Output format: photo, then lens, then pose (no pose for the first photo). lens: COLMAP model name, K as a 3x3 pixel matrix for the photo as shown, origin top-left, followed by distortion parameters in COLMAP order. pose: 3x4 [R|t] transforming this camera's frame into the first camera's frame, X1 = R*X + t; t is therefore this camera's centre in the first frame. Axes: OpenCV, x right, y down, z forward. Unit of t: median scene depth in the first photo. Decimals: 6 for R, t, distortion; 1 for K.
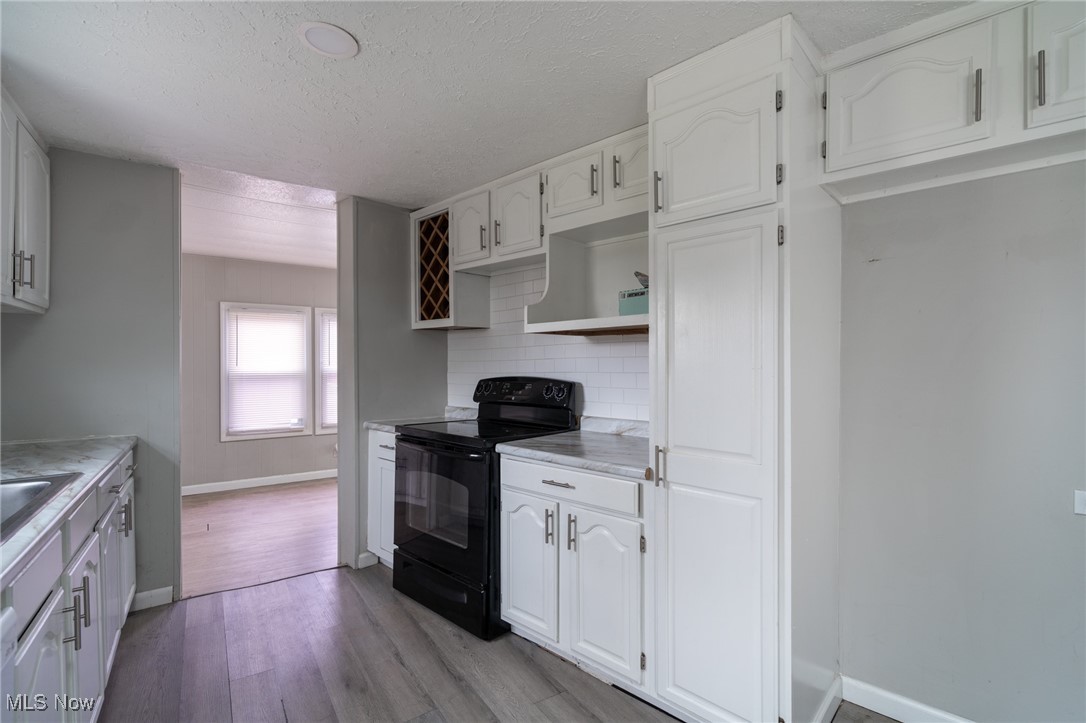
lens RADIAL K [[498.2, 0, 545.1], [0, 498.2, 367.8], [0, 0, 1]] dist [-0.002316, 0.000157]
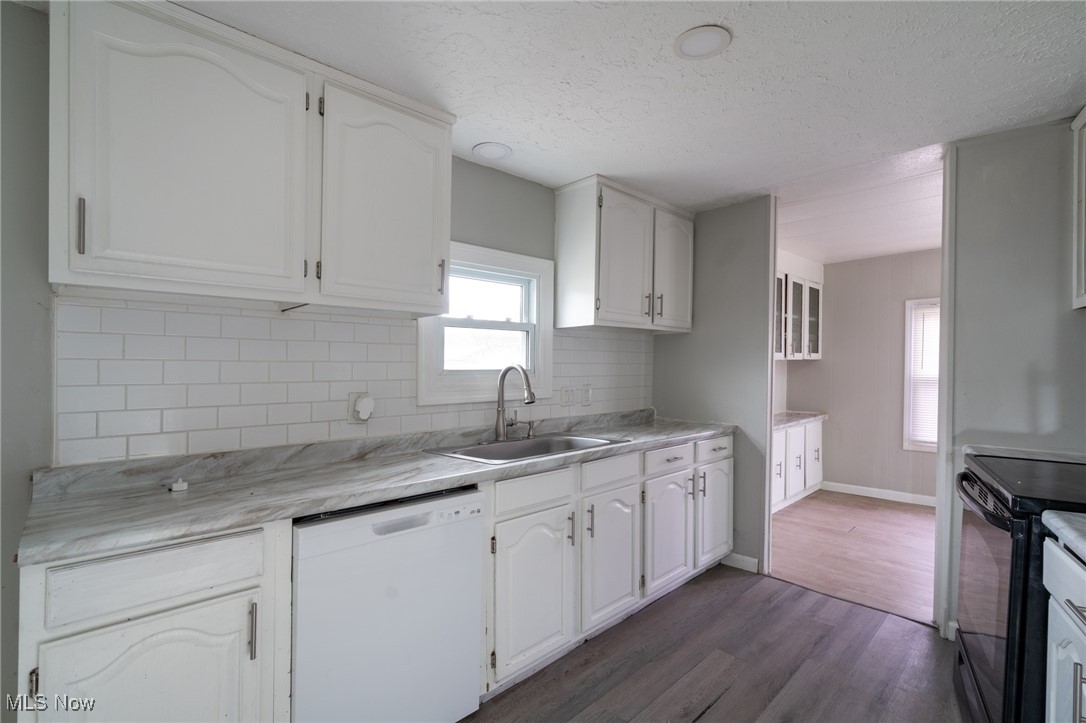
lens RADIAL K [[498.2, 0, 545.1], [0, 498.2, 367.8], [0, 0, 1]] dist [-0.002316, 0.000157]
pose [[0.156433, -0.002500, -0.987685, 0.312309], [-0.004437, 0.999985, -0.003234, 0.000901], [0.987679, 0.004888, 0.156419, 0.330298]]
